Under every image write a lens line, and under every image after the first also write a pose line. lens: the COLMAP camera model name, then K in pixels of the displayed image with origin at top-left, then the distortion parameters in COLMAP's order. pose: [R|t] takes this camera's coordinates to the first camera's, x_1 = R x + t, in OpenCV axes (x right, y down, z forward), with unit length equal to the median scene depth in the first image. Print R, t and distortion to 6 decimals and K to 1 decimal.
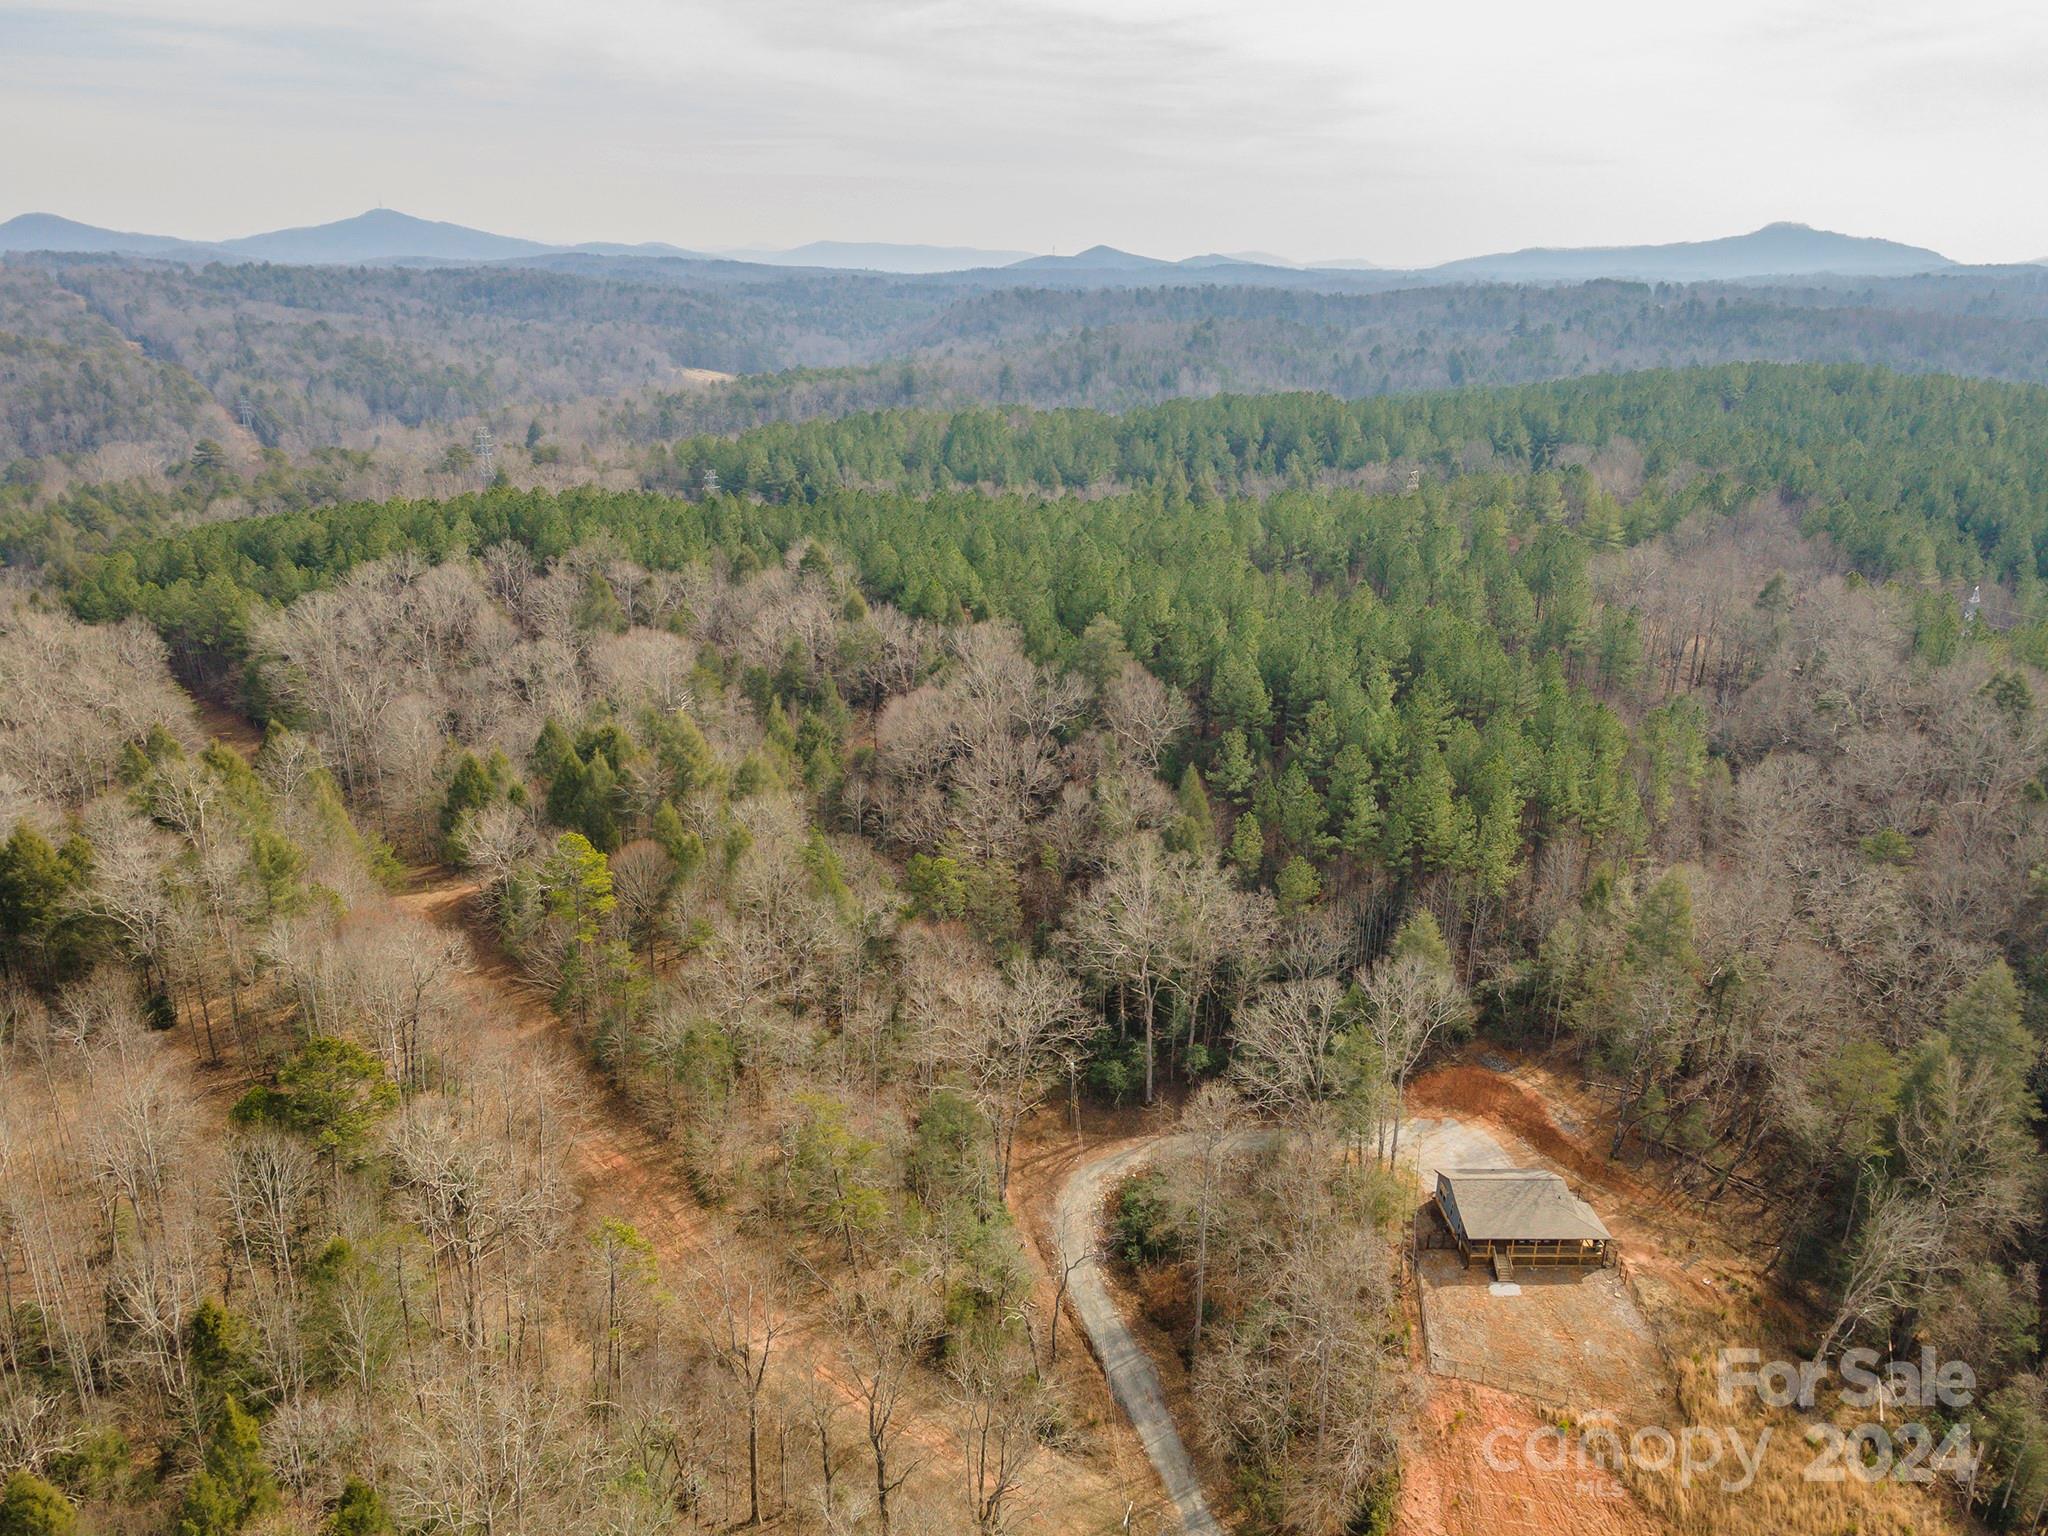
lens RADIAL K [[1483.6, 0, 1001.2], [0, 1483.6, 748.9], [0, 0, 1]] dist [0.040989, 0.024529]
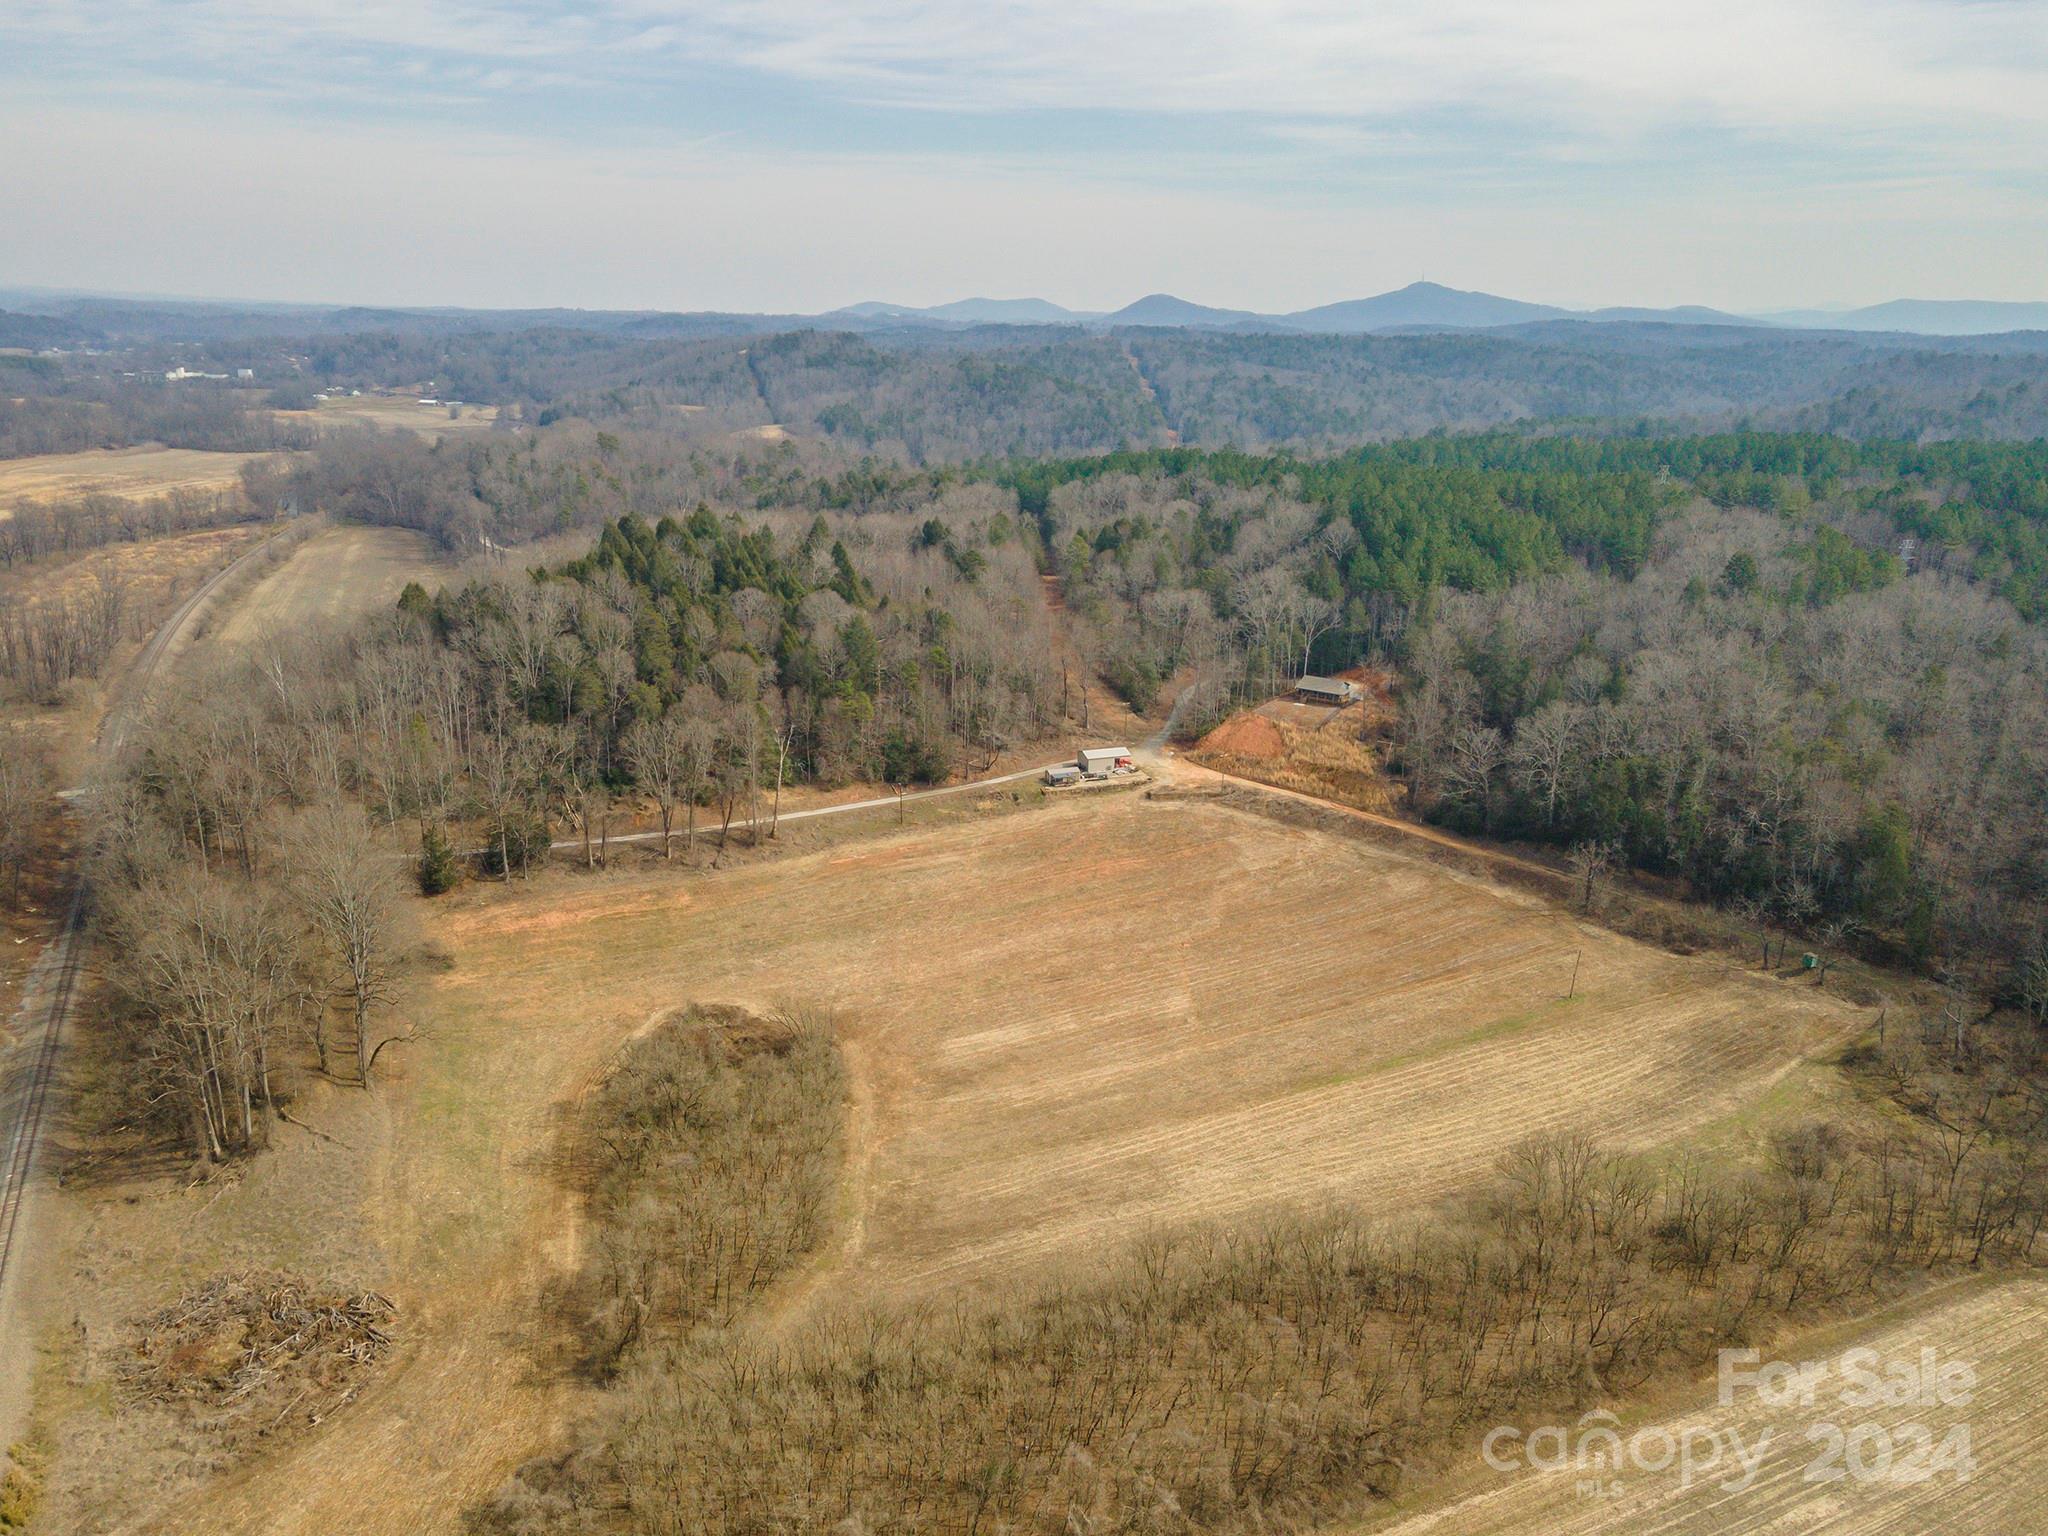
lens RADIAL K [[1483.6, 0, 1013.6], [0, 1483.6, 759.0], [0, 0, 1]] dist [0.040989, 0.024529]
pose [[0.803956, 0.175125, -0.568318, 1.153937], [-0.193007, 0.980763, 0.029186, 0.368256], [0.562497, 0.086225, 0.822291, -1.217088]]
